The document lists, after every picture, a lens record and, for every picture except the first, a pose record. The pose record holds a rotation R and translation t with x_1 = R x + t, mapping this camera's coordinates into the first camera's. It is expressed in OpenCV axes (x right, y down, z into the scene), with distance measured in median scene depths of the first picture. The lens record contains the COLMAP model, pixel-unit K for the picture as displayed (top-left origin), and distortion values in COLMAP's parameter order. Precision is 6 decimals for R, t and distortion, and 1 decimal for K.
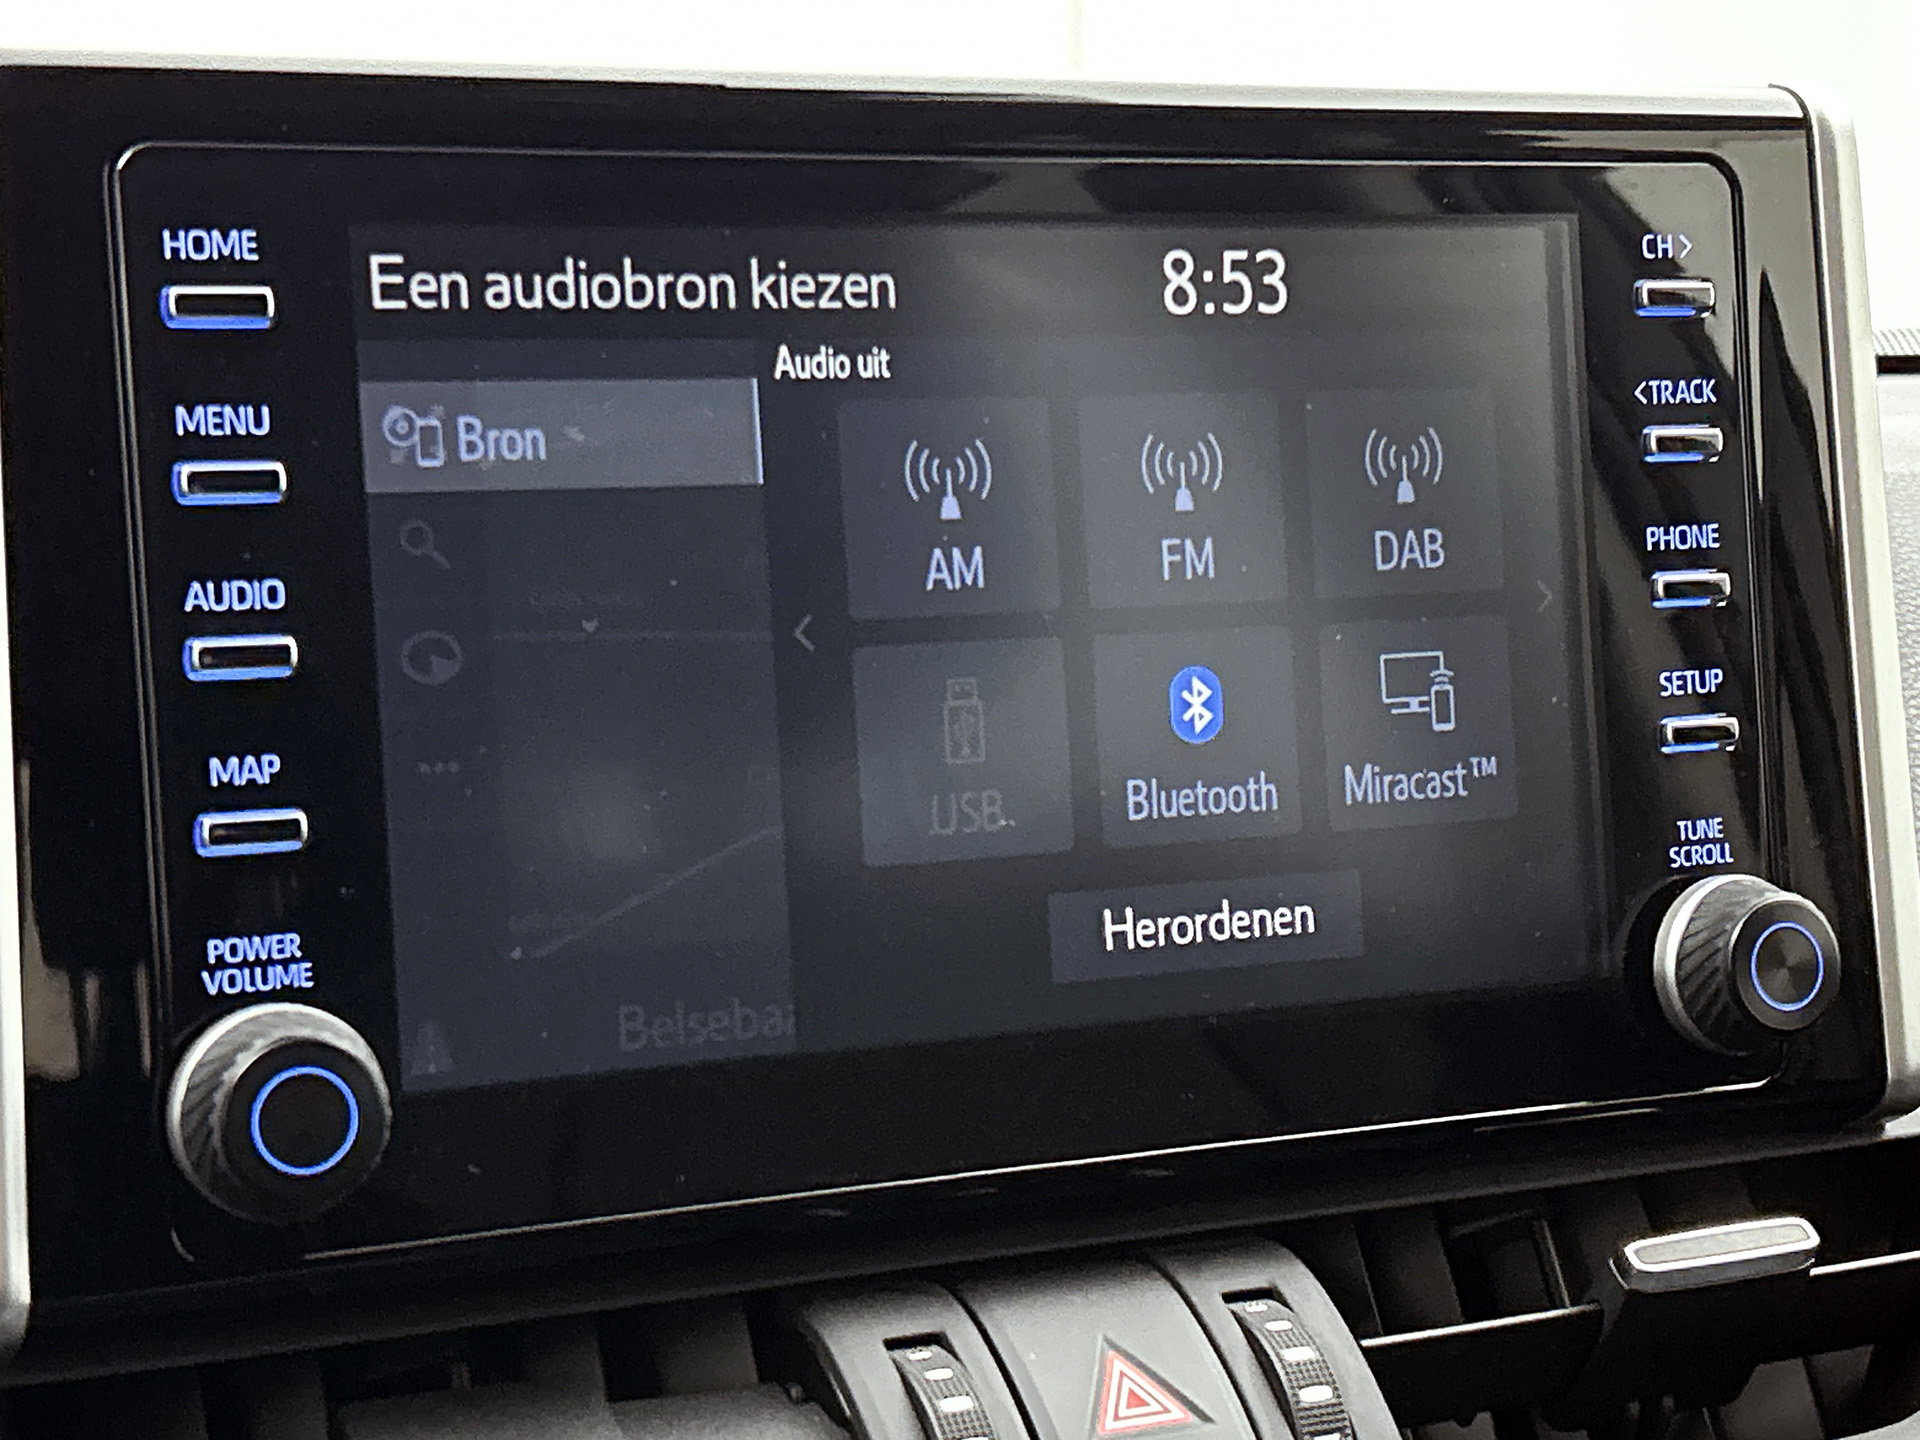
lens RADIAL K [[3725.9, 0, 960.0], [0, 3725.9, 720.0], [0, 0, 1]] dist [0.061752, 0.207565]
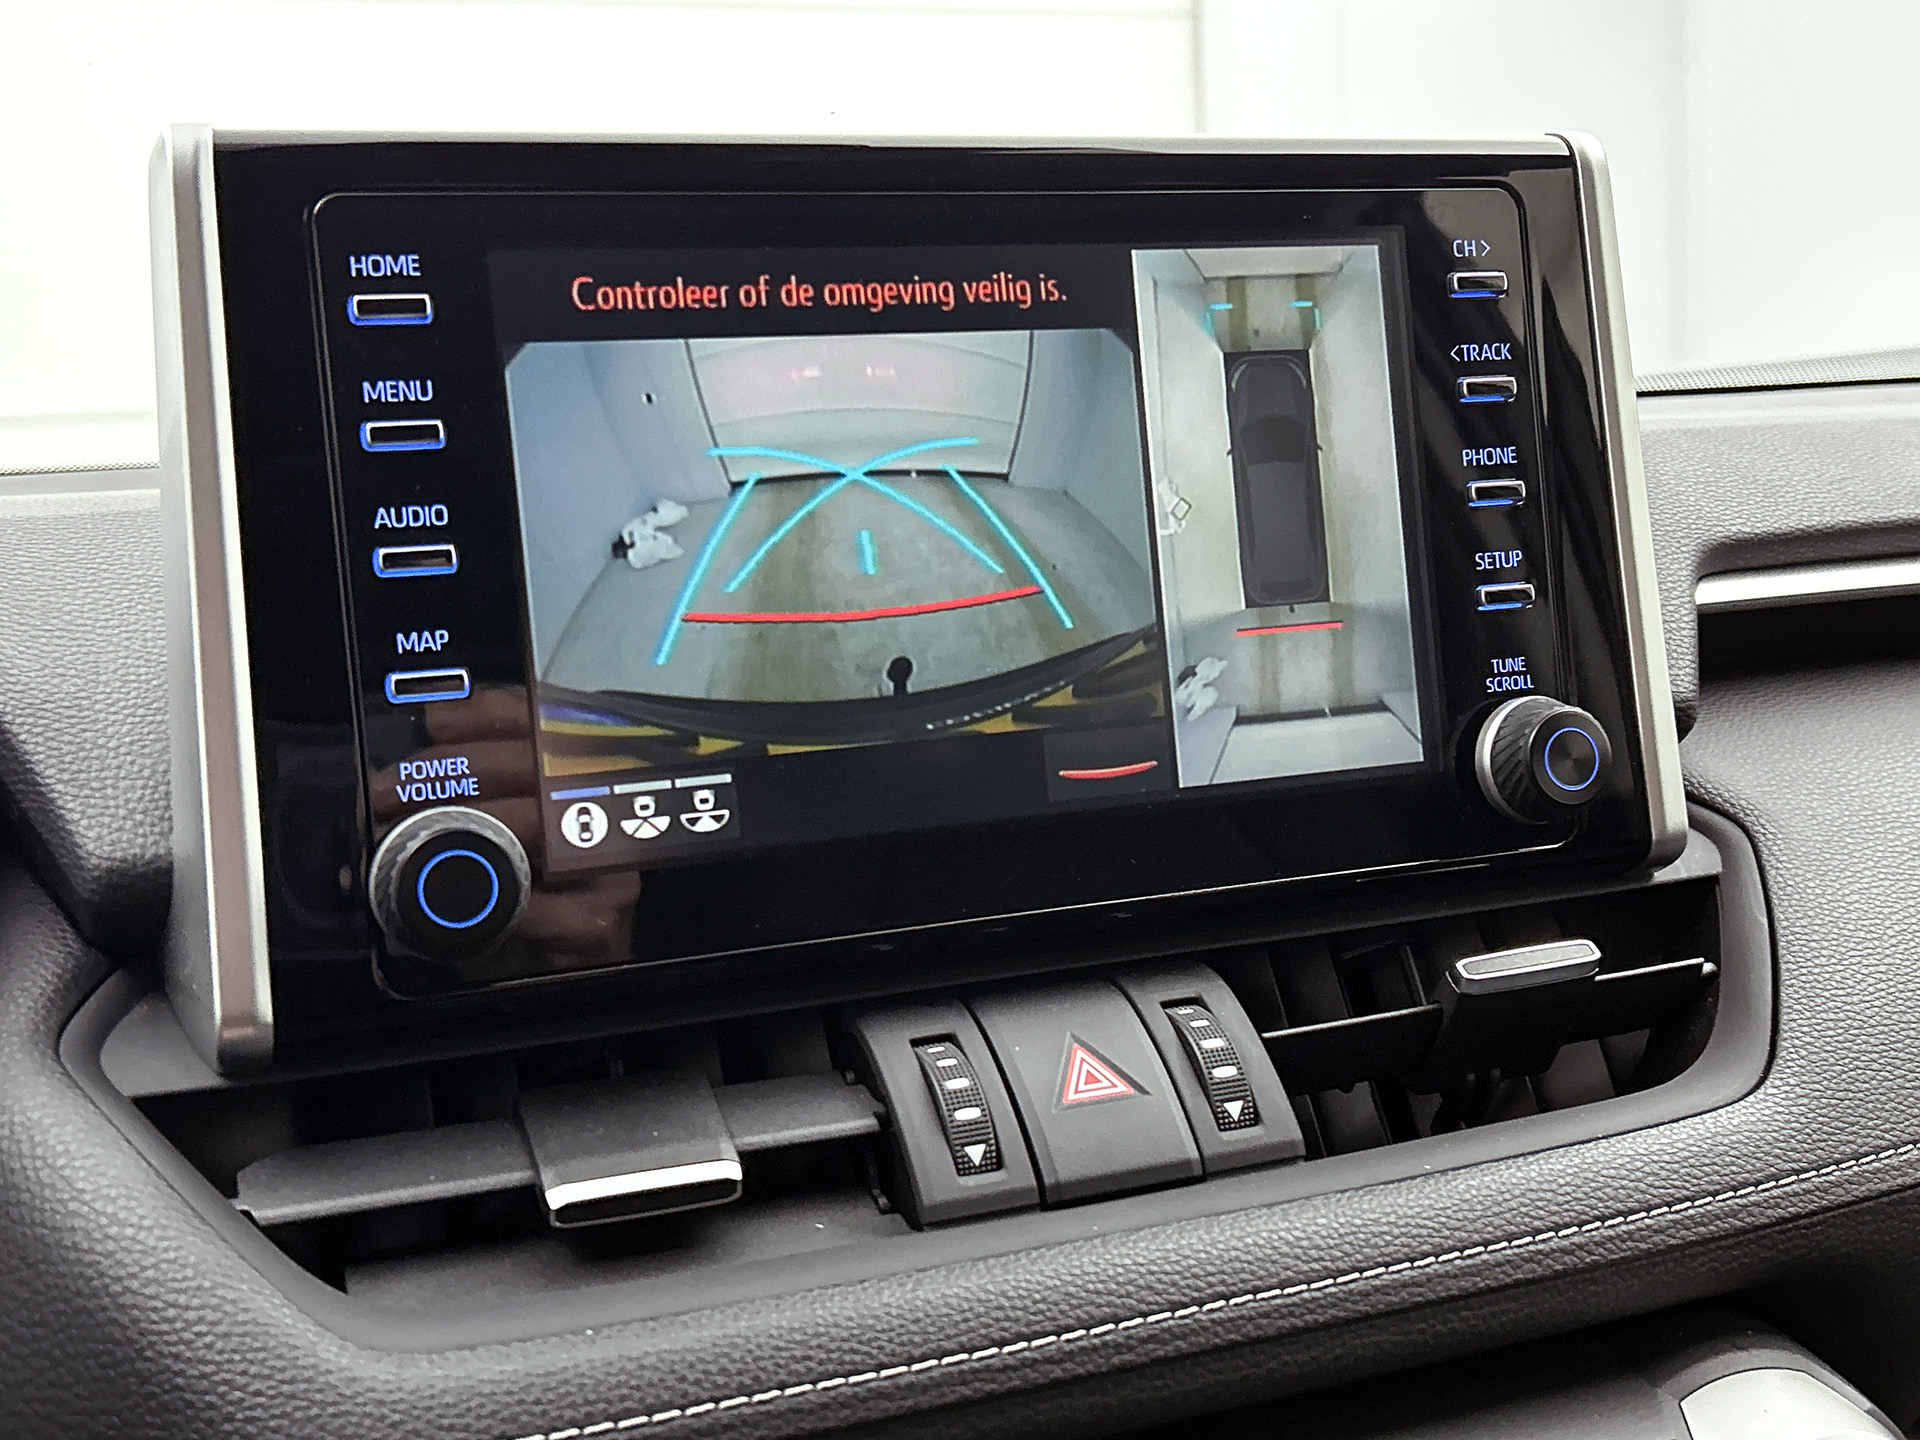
lens RADIAL K [[2103.1, 0, 960.0], [0, 2103.1, 720.0], [0, 0, 1]] dist [0.097813, -0.271261]
pose [[0.994801, -0.033010, -0.096343, 0.077216], [0.034346, 0.999335, 0.012246, 0.036932], [0.095875, -0.015491, 0.995273, 0.212862]]
